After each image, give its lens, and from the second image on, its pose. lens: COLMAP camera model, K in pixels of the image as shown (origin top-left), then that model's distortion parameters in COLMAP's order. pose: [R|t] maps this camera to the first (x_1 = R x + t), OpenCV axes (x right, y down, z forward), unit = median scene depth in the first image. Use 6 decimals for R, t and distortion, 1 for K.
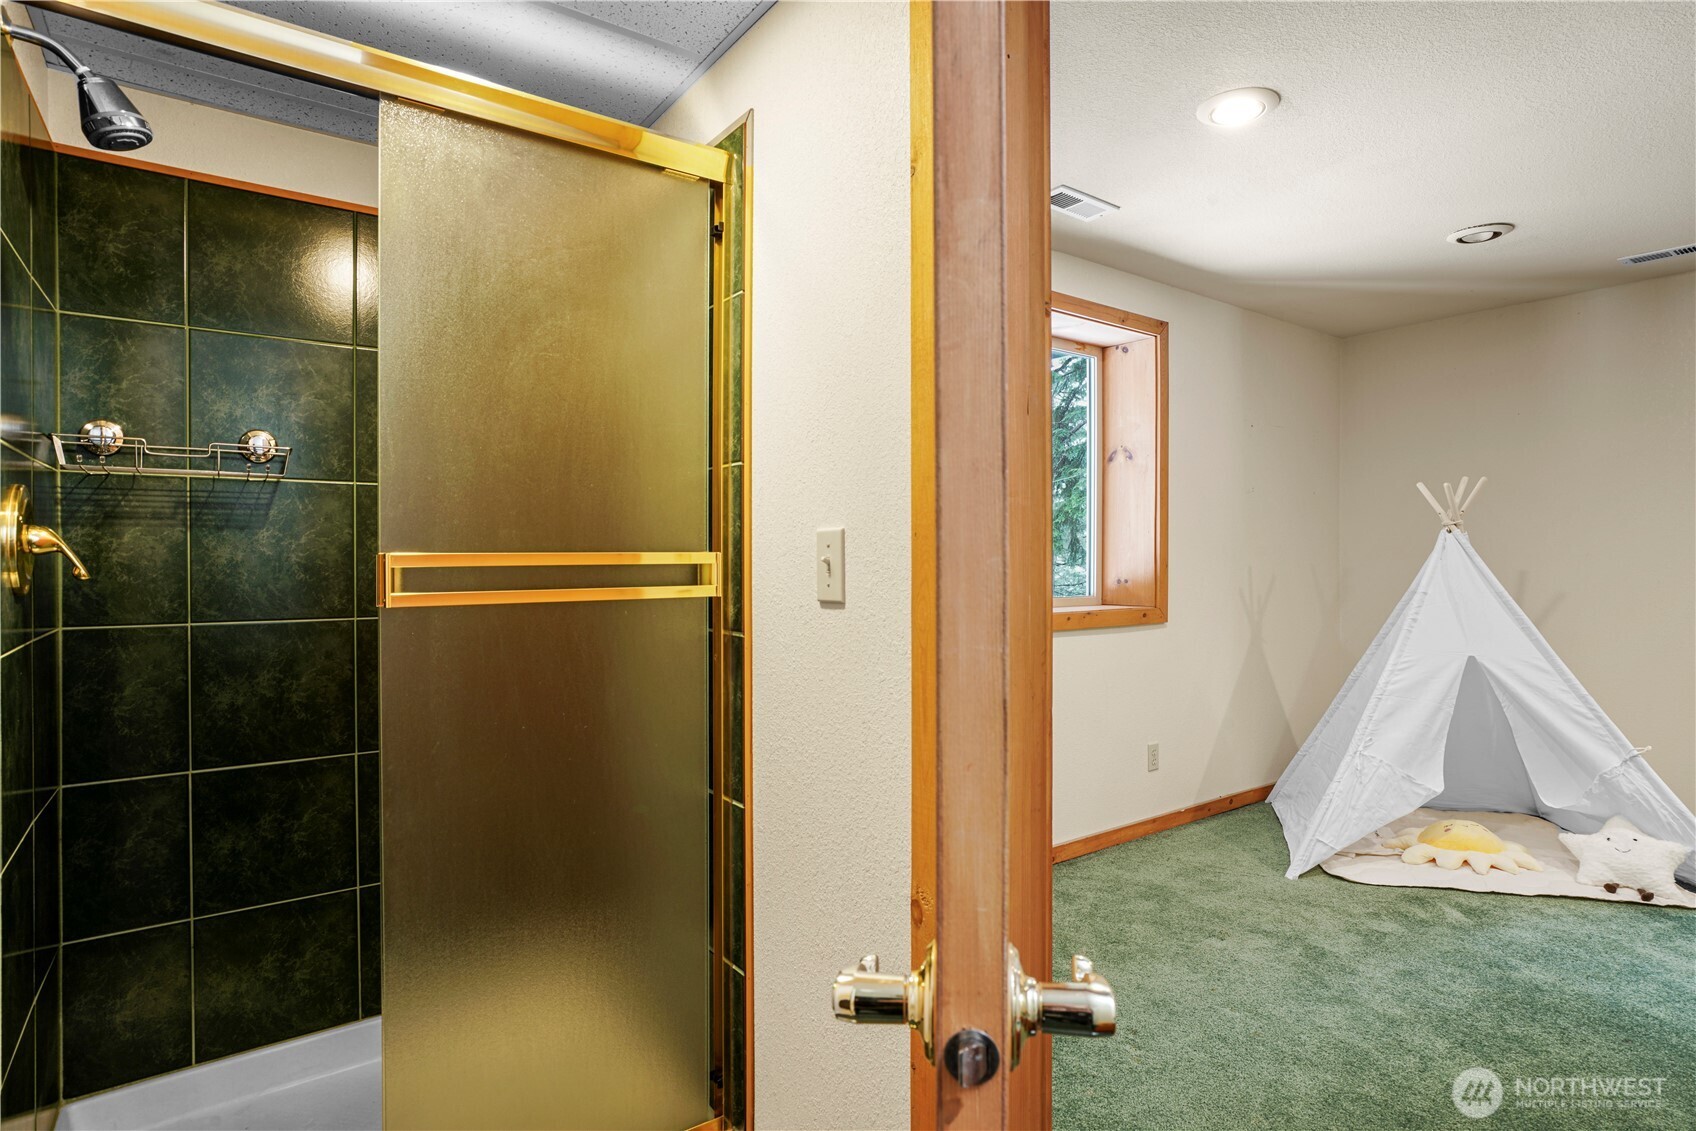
lens RADIAL K [[877.2, 0, 851.2], [0, 877.2, 561.8], [0, 0, 1]] dist [0.006926, 0.003716]
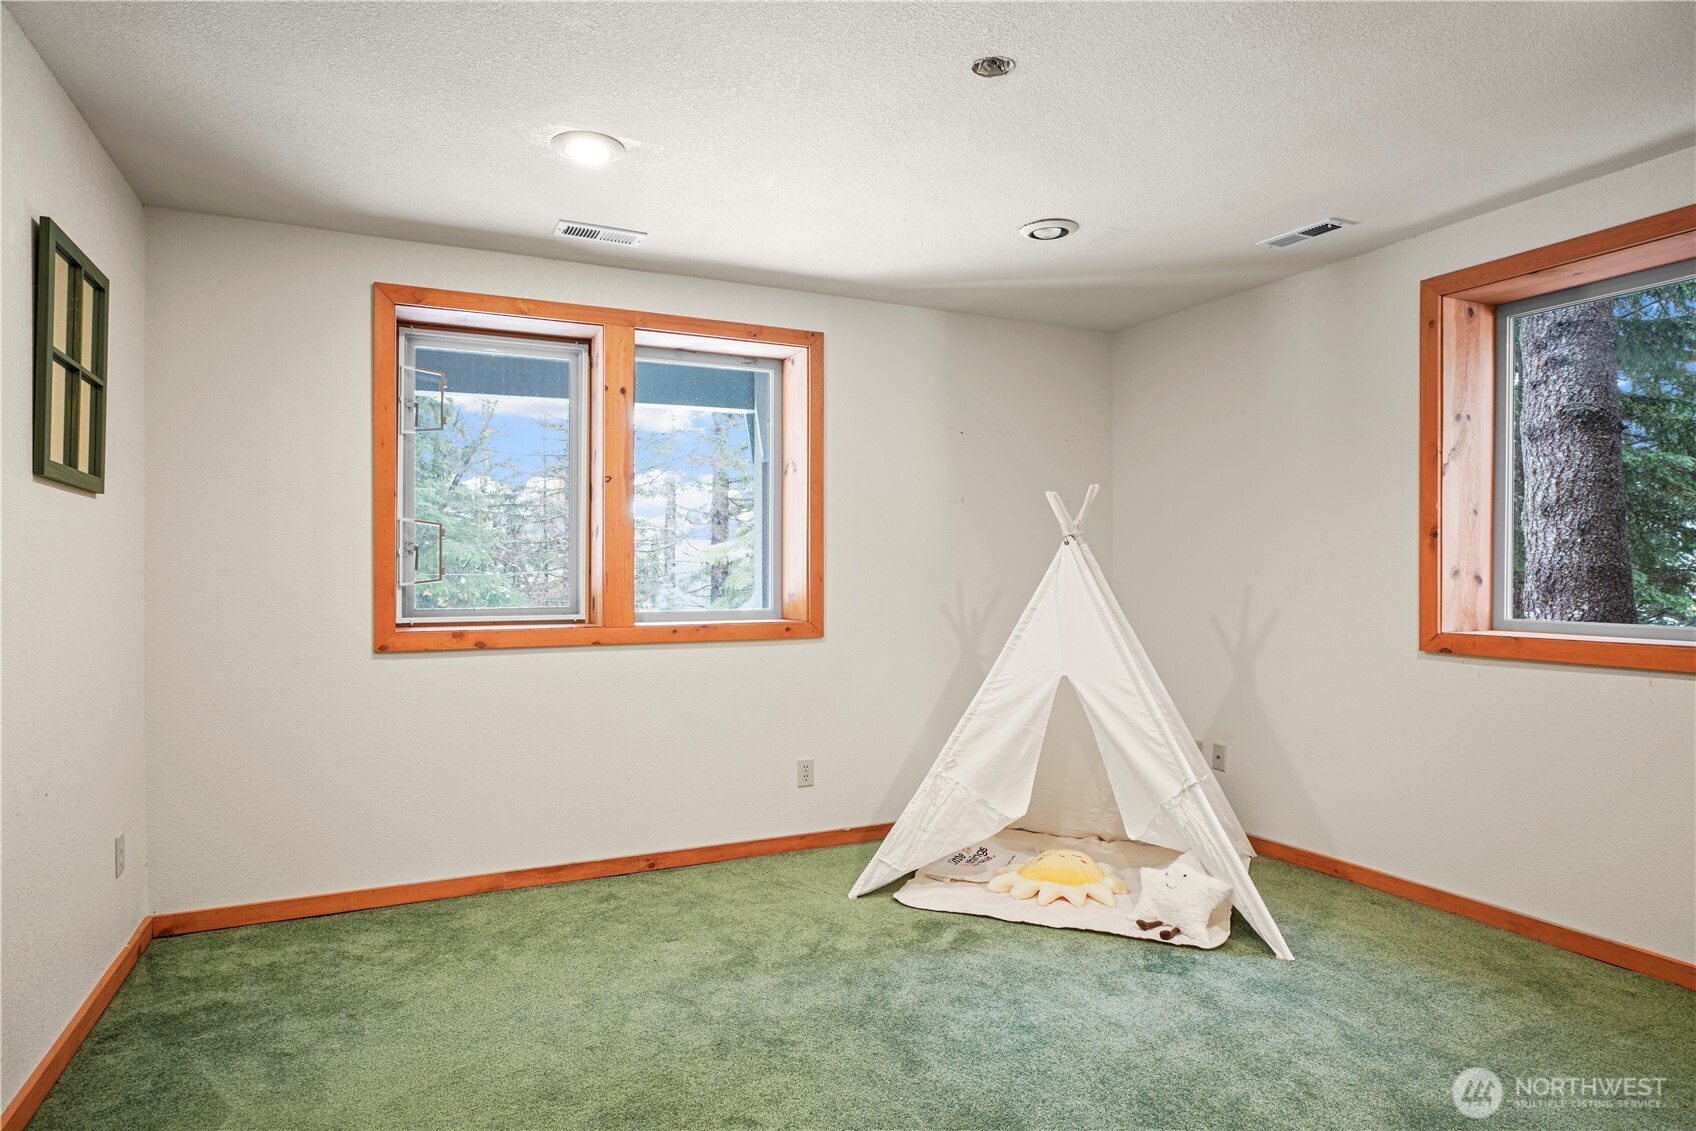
lens RADIAL K [[942.7, 0, 843.5], [0, 942.7, 564.3], [0, 0, 1]] dist [-0.022662, -0.000002]
pose [[0.978782, -0.003374, -0.204879, 0.698315], [0.001471, 0.999954, -0.009443, -0.002867], [0.204901, 0.008941, 0.978742, -0.033876]]
